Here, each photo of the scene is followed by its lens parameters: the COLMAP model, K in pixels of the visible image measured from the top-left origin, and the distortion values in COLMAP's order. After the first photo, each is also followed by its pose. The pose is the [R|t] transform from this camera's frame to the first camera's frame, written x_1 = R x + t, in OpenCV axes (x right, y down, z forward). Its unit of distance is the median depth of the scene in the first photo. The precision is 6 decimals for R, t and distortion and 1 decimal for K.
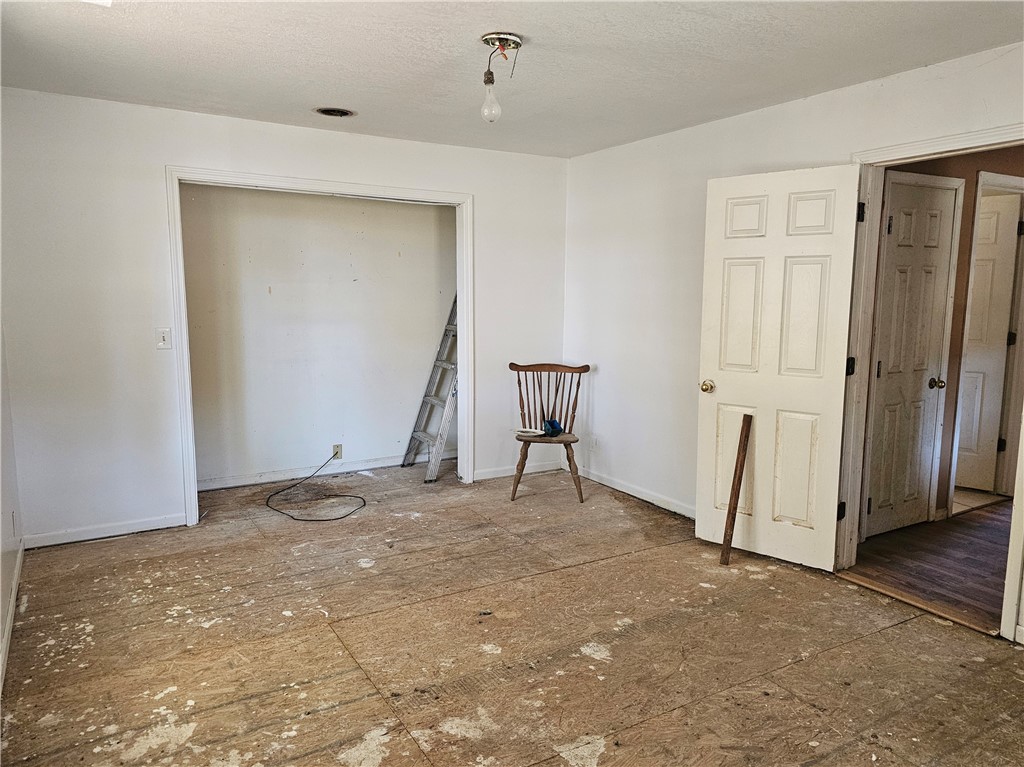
lens RADIAL K [[700.5, 0, 512.0], [0, 700.5, 383.5], [0, 0, 1]] dist [0.058584, -0.046519]
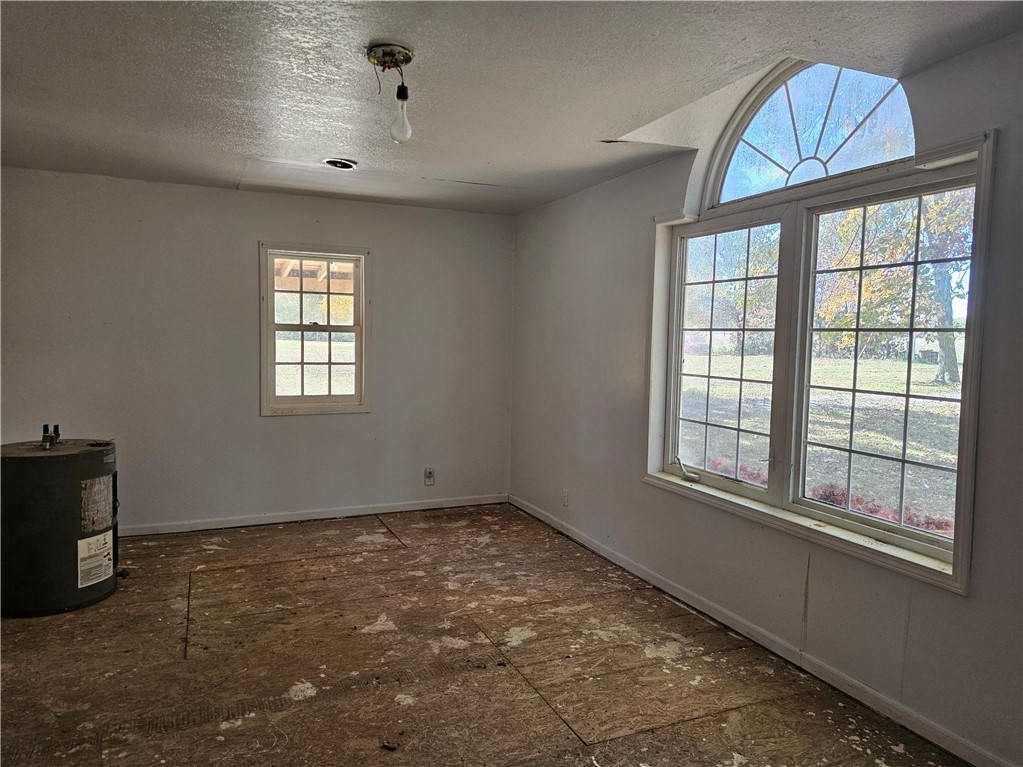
lens RADIAL K [[699.8, 0, 511.5], [0, 699.8, 383.5], [0, 0, 1]] dist [0.058584, -0.046519]
pose [[-0.990989, -0.035049, 0.129278, -0.331610], [-0.007695, 0.978460, 0.206292, -0.289341], [-0.133723, 0.203439, -0.969913, 2.144693]]
